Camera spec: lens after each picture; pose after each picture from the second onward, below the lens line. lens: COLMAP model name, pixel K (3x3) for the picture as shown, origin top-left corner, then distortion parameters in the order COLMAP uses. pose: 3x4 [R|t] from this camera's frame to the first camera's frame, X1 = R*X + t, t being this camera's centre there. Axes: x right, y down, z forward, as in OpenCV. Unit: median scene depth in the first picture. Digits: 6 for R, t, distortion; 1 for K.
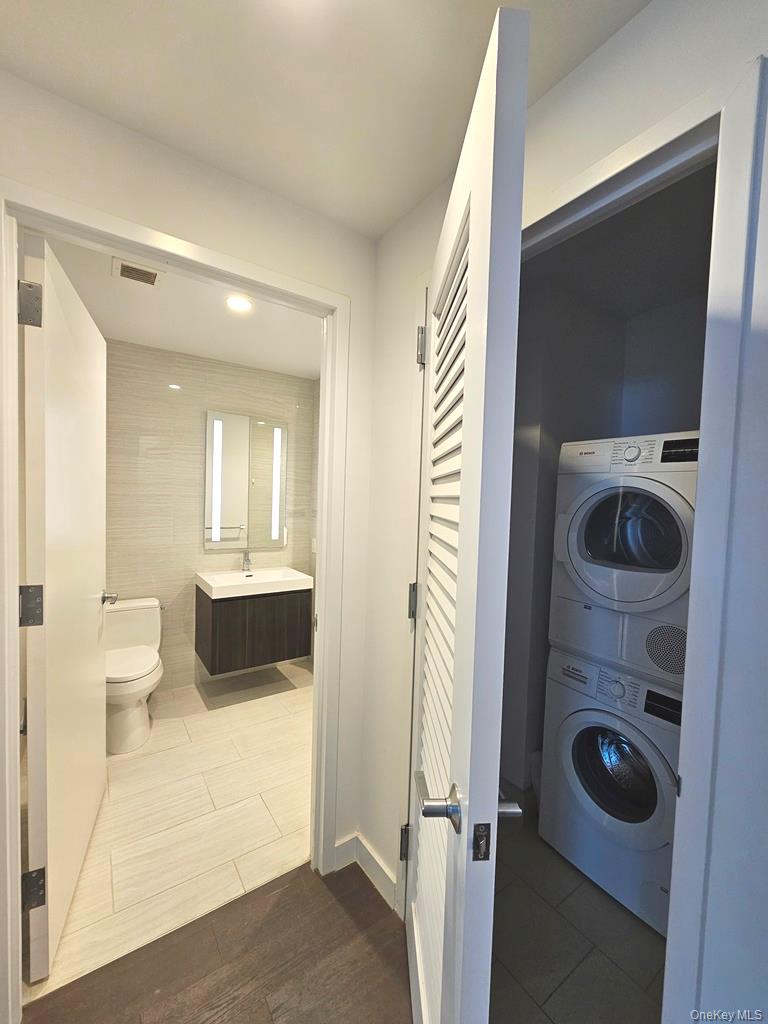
lens RADIAL K [[418.0, 0, 384.0], [0, 418.0, 512.0], [0, 0, 1]] dist [-0.000317, -0.000103]
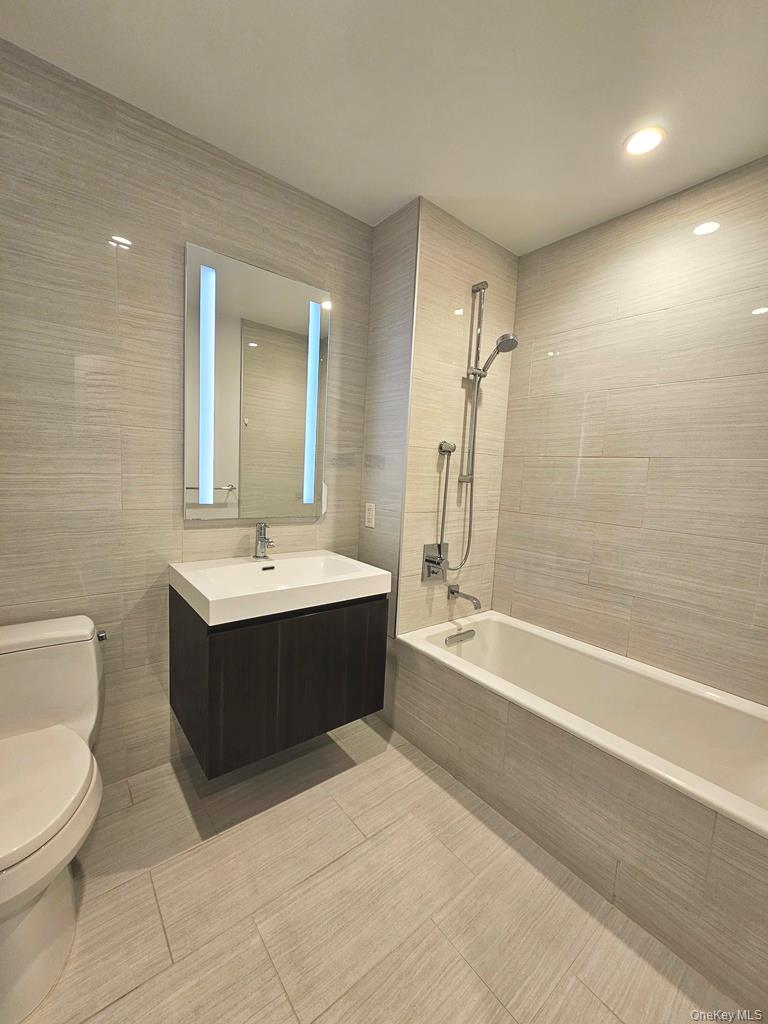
lens RADIAL K [[418.0, 0, 384.0], [0, 418.0, 512.0], [0, 0, 1]] dist [-0.000317, -0.000103]
pose [[0.997323, 0.009409, 0.072509, -0.214437], [-0.014303, 0.997631, 0.067285, 0.040389], [-0.071704, -0.068142, 0.995096, 0.452496]]
